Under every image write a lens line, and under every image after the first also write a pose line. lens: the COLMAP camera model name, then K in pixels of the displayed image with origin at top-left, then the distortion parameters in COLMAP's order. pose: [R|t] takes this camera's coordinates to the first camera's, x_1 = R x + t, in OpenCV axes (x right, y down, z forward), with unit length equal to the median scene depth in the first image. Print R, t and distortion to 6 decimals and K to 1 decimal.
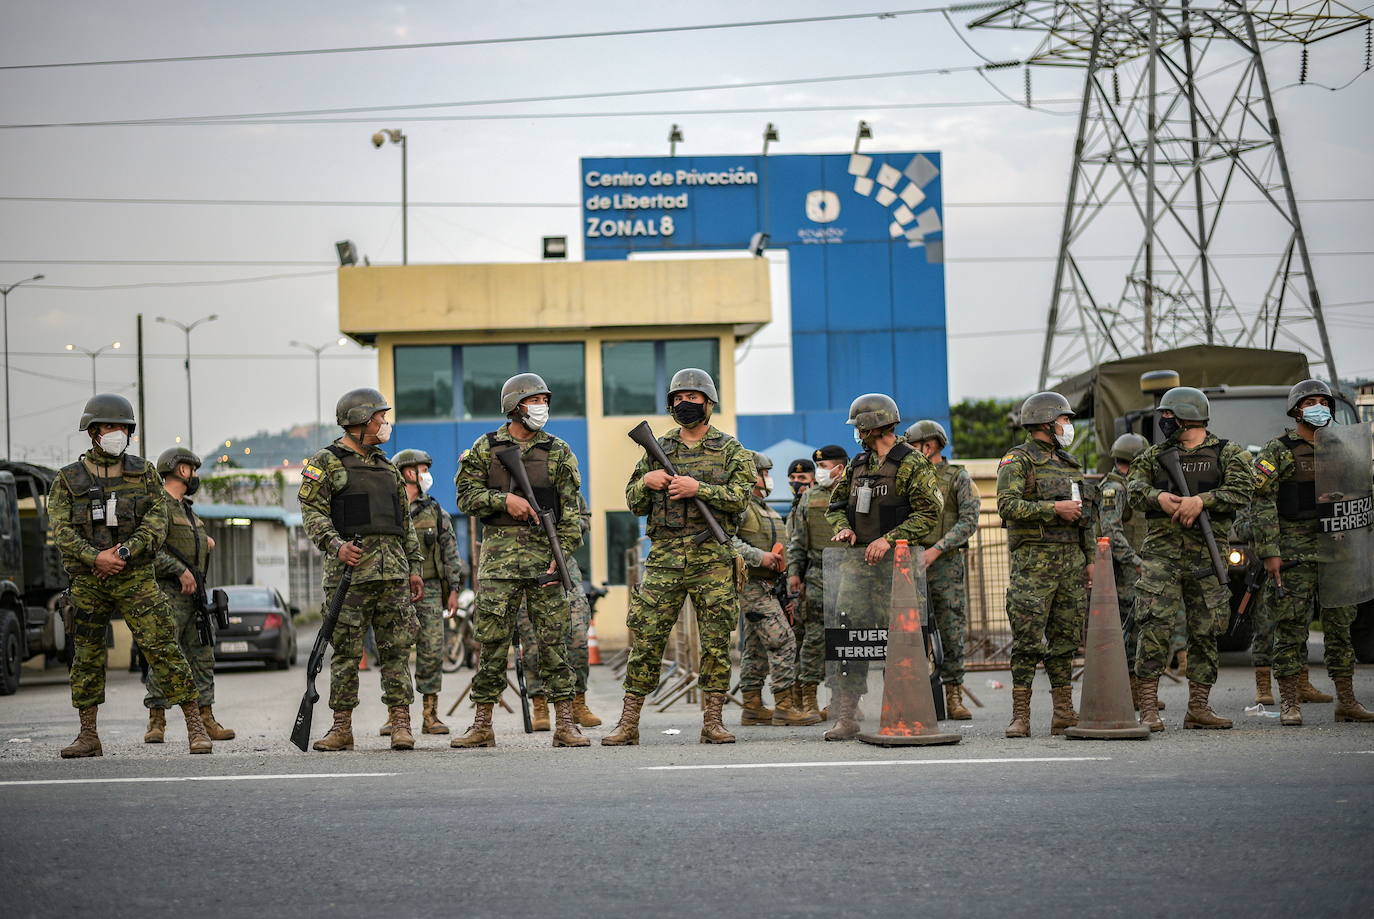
lens RADIAL K [[1892.2, 0, 687.0], [0, 1892.2, 459.5], [0, 0, 1]] dist [0.005065, -0.008642]
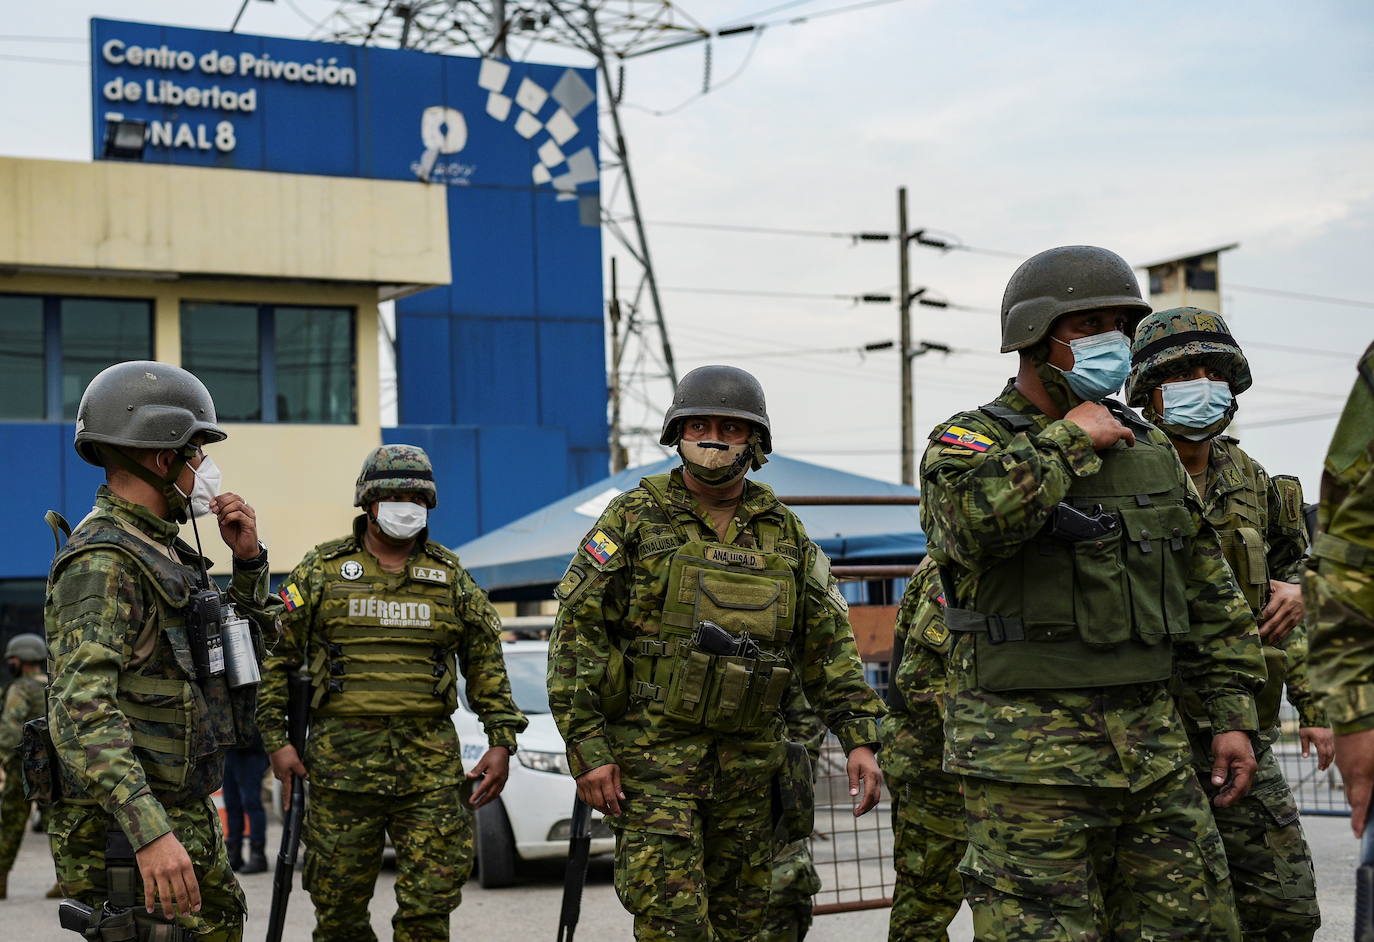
lens RADIAL K [[2065.3, 0, 404.6], [0, 2065.3, 473.1], [0, 0, 1]] dist [0.016064, 0.052159]
pose [[0.906156, 0.027018, 0.422080, -0.248294], [-0.005055, 0.998578, -0.053068, 0.027372], [-0.422914, 0.045954, 0.905004, 0.345101]]
